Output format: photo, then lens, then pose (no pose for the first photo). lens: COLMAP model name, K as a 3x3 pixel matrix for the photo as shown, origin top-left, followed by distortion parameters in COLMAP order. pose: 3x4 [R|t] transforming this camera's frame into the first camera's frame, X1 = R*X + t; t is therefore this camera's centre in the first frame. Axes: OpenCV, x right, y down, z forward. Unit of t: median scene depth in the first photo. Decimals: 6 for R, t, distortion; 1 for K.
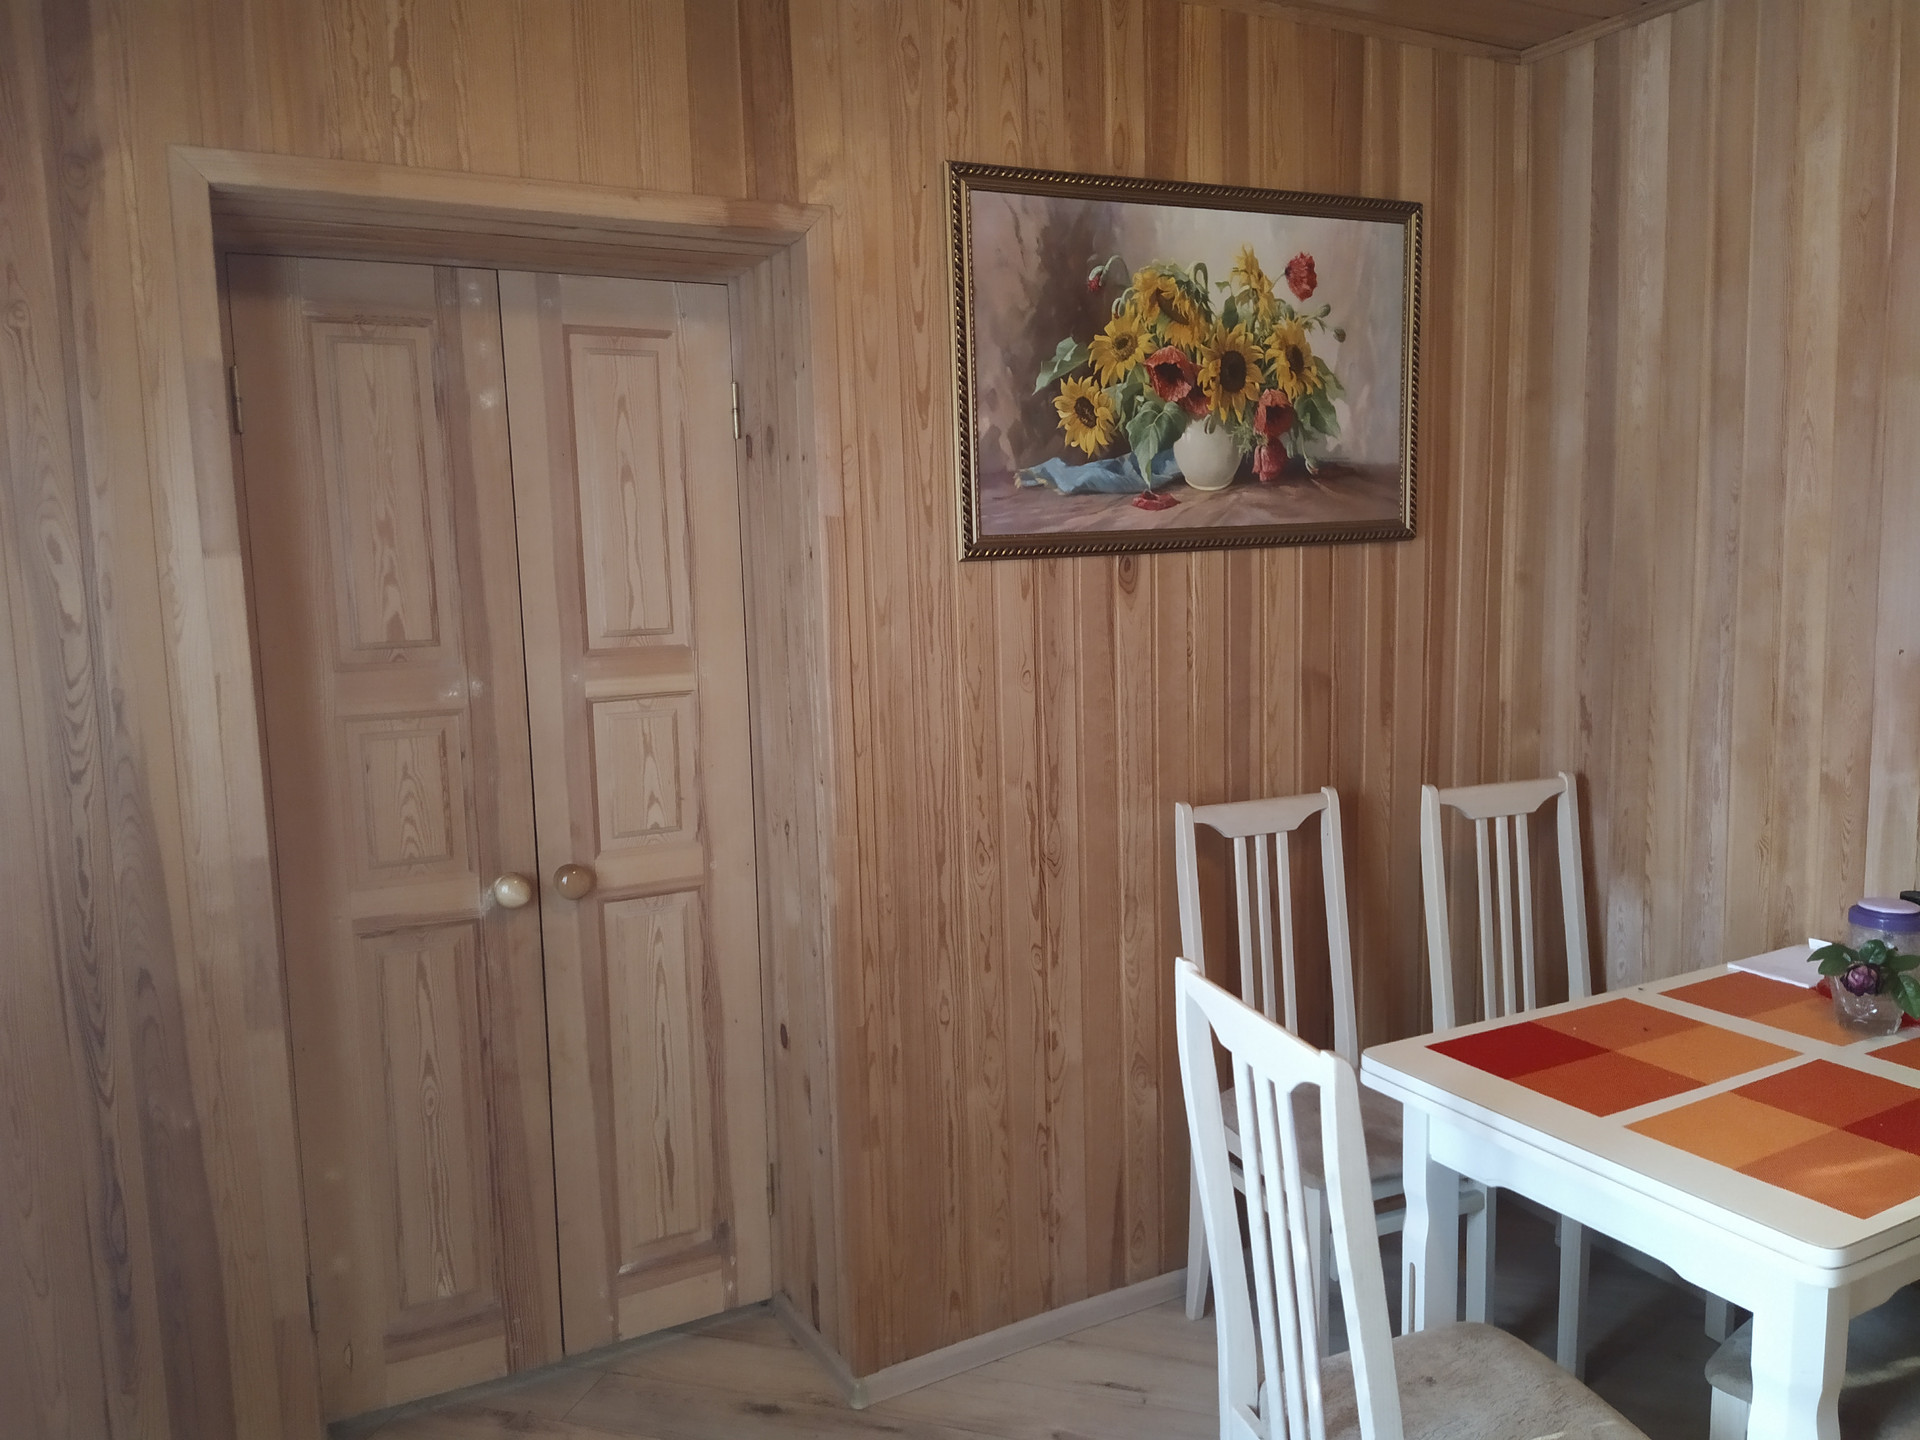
lens RADIAL K [[1431.8, 0, 960.0], [0, 1431.8, 720.0], [0, 0, 1]] dist [0.125927, -0.177891]
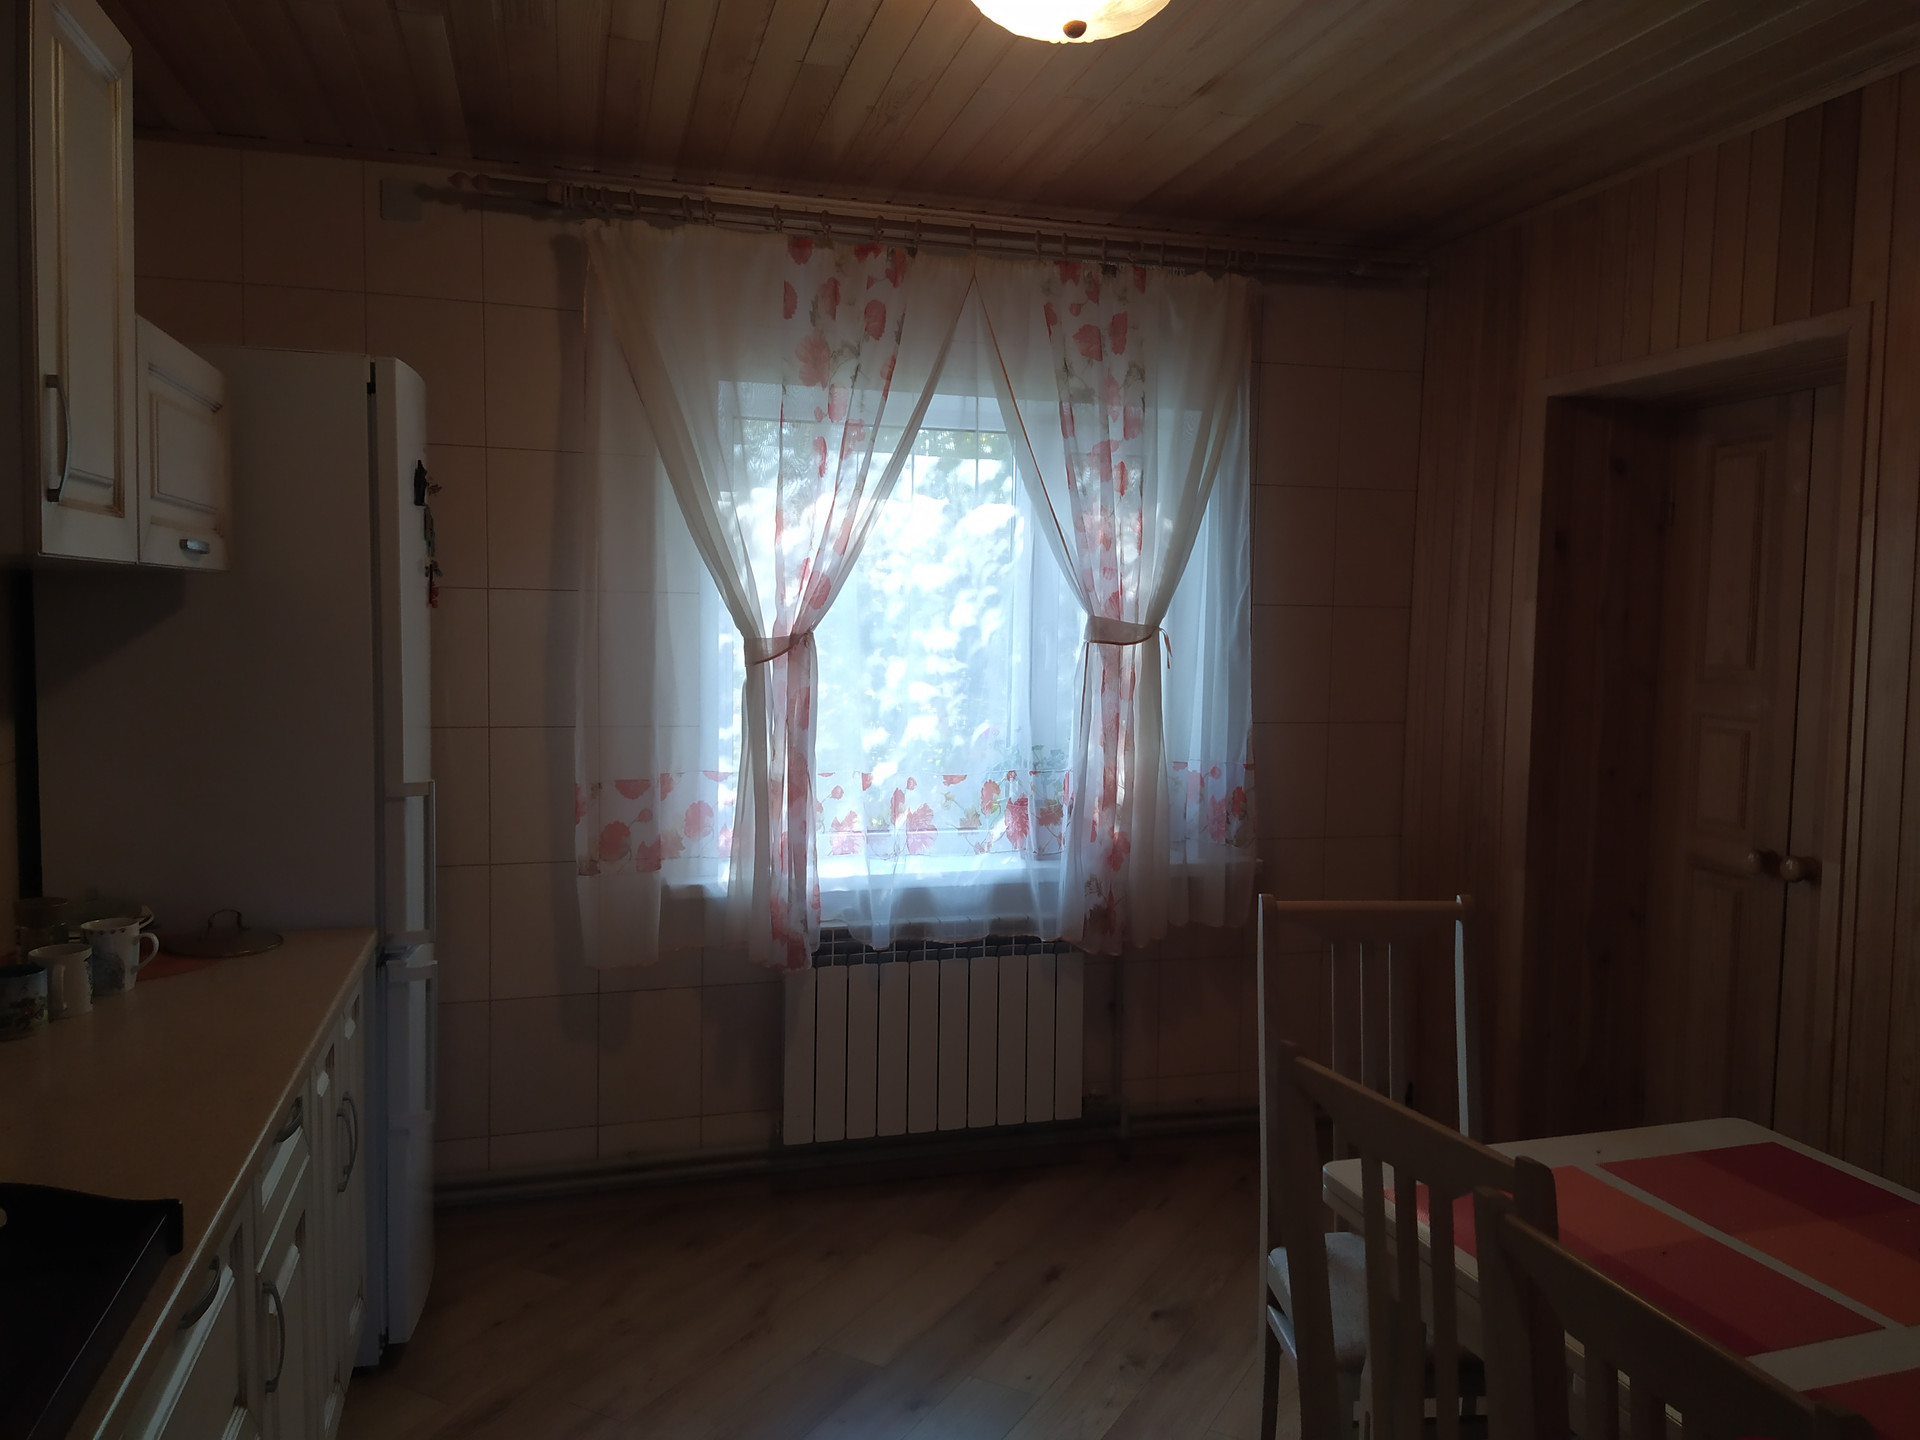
lens RADIAL K [[1431.8, 0, 960.0], [0, 1431.8, 720.0], [0, 0, 1]] dist [0.125927, -0.177891]
pose [[-0.202518, 0.098945, -0.974267, 1.371080], [-0.126054, 0.983972, 0.126133, -0.100804], [0.971132, 0.148355, -0.186800, 0.647194]]
